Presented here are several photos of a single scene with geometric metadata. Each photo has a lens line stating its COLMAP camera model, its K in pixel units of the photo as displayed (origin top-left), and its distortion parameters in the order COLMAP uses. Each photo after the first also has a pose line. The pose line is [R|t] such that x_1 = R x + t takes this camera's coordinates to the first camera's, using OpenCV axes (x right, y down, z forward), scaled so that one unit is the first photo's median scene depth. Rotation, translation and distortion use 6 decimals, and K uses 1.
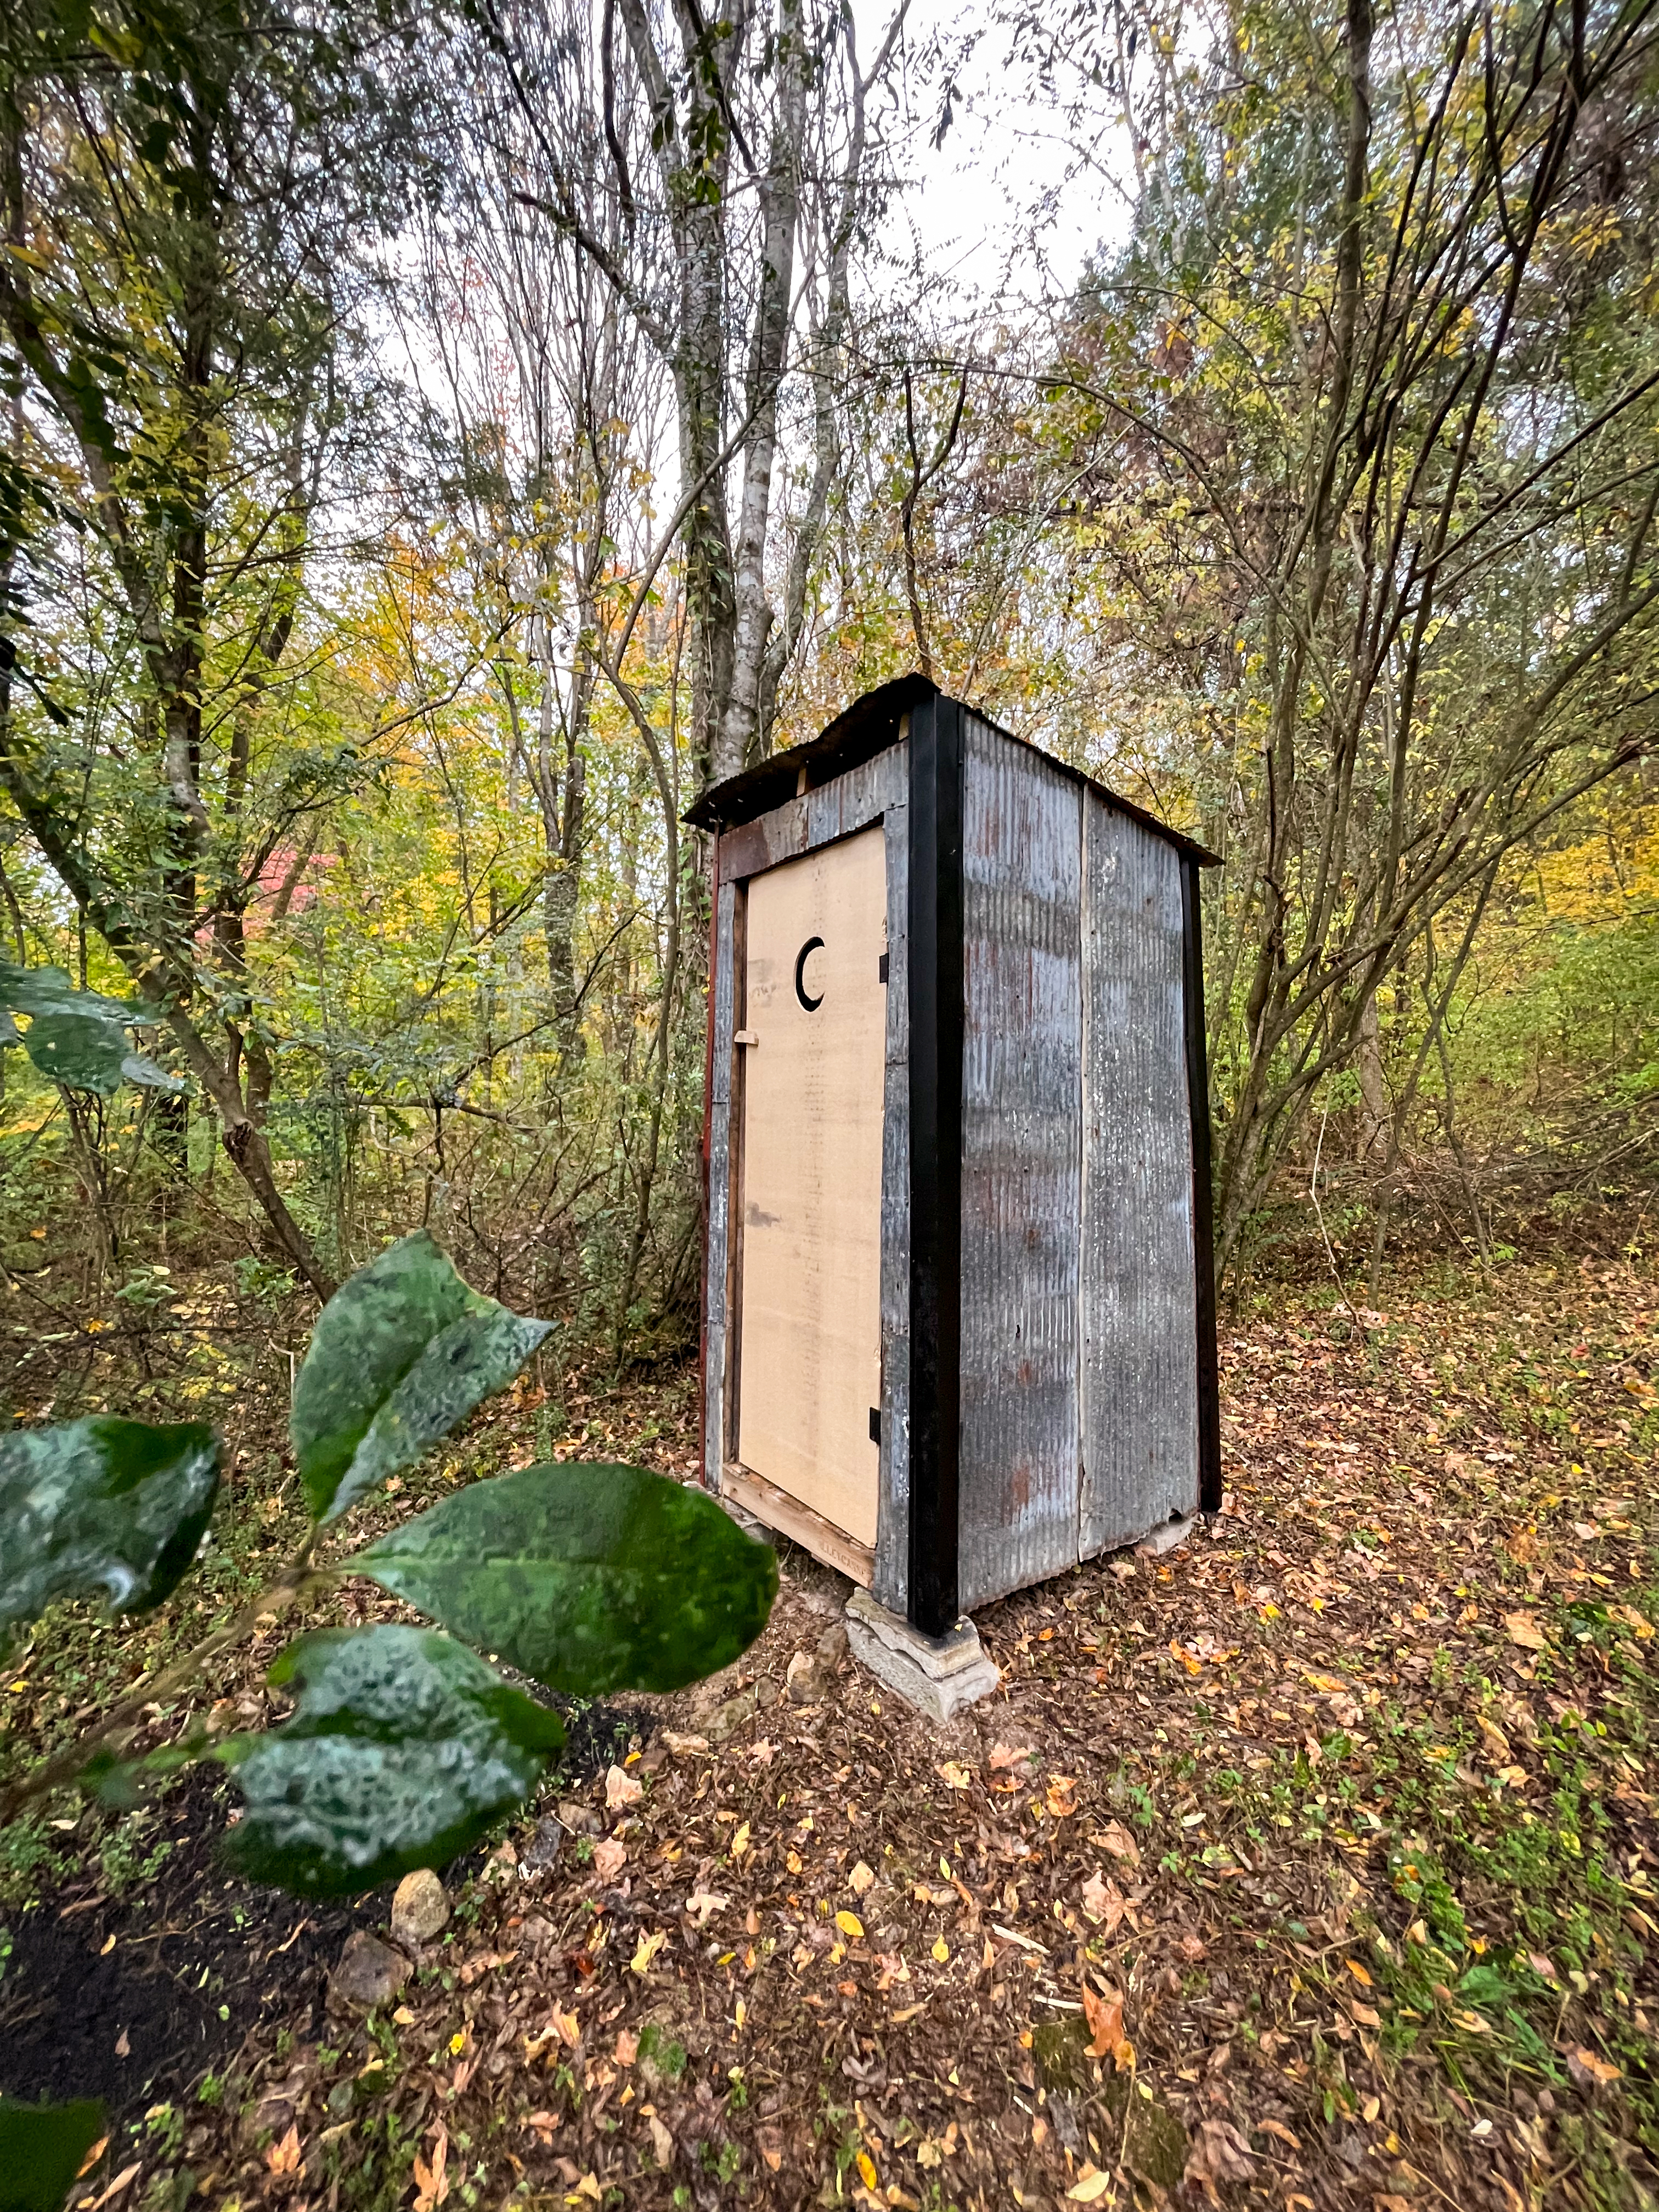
lens RADIAL K [[878.6, 0, 829.5], [0, 878.6, 1106.0], [0, 0, 1]] dist [-0.000167, -0.000244]
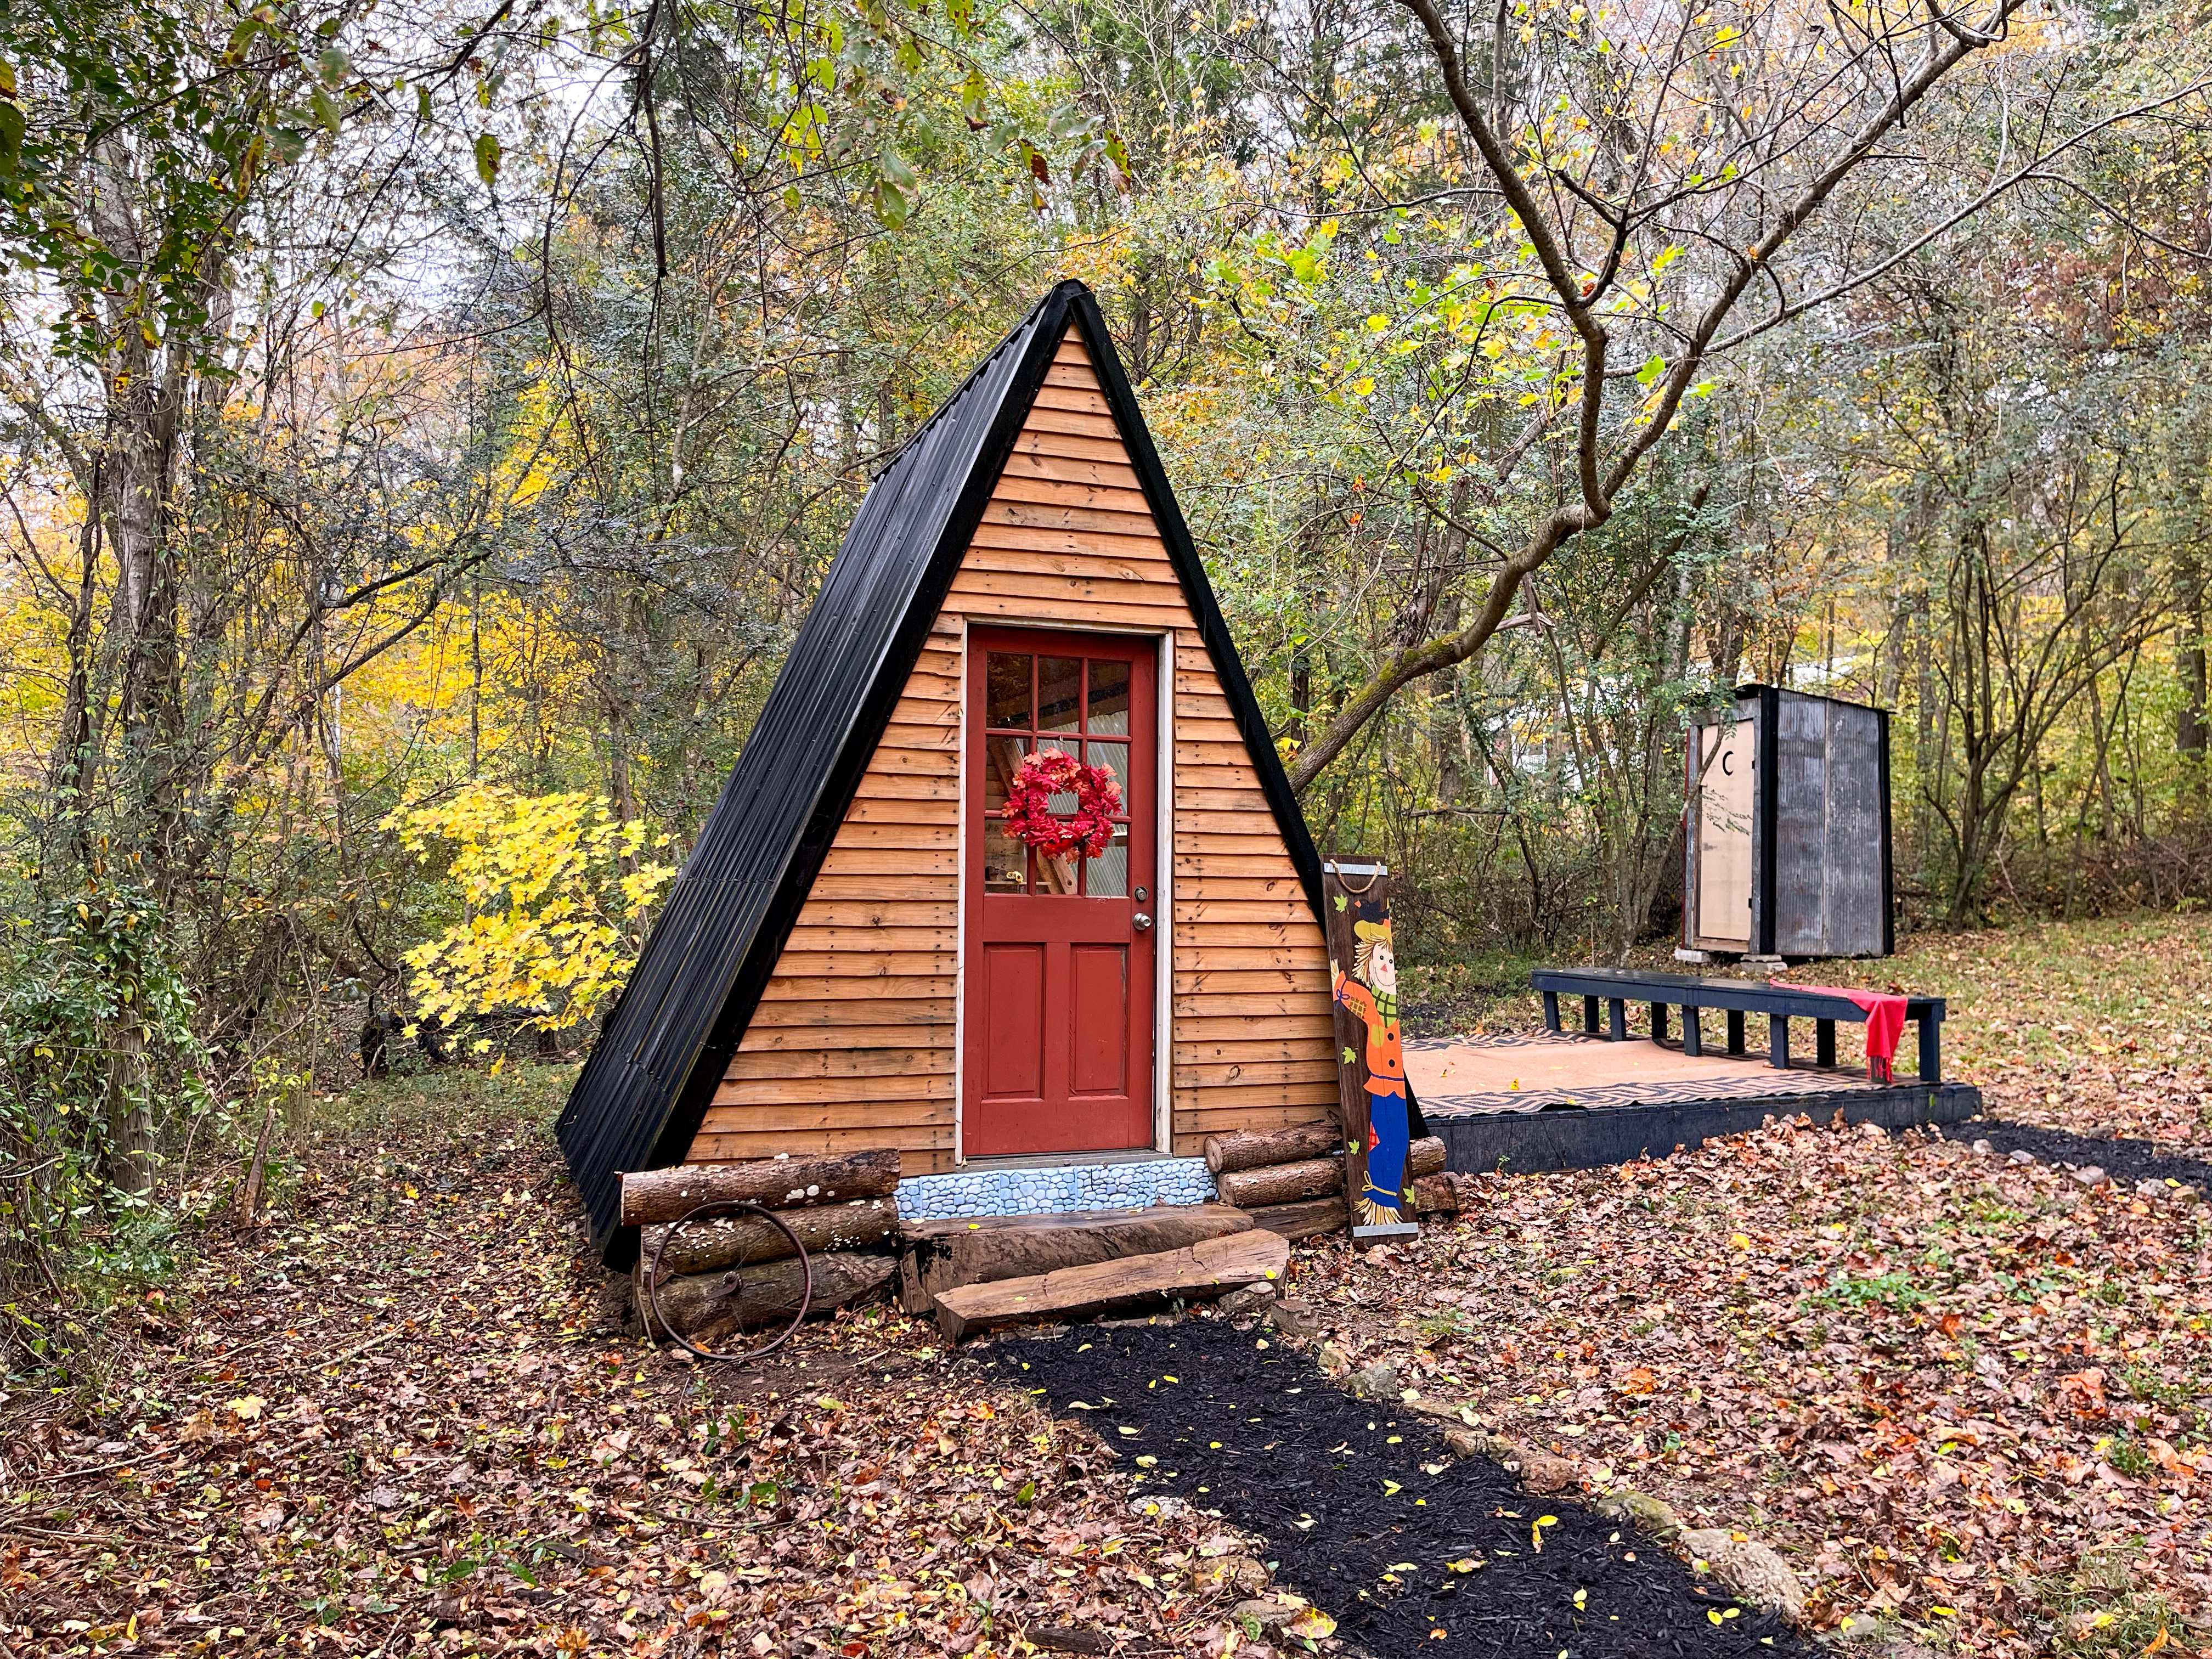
lens RADIAL K [[1656.3, 0, 1106.0], [0, 1656.3, 829.5], [0, 0, 1]] dist [0.083389, -0.084926]
pose [[0.937646, -0.001334, -0.347590, -0.029284], [-0.001262, 0.999973, -0.007241, 0.125533], [0.347590, 0.007228, 0.937619, -5.317279]]
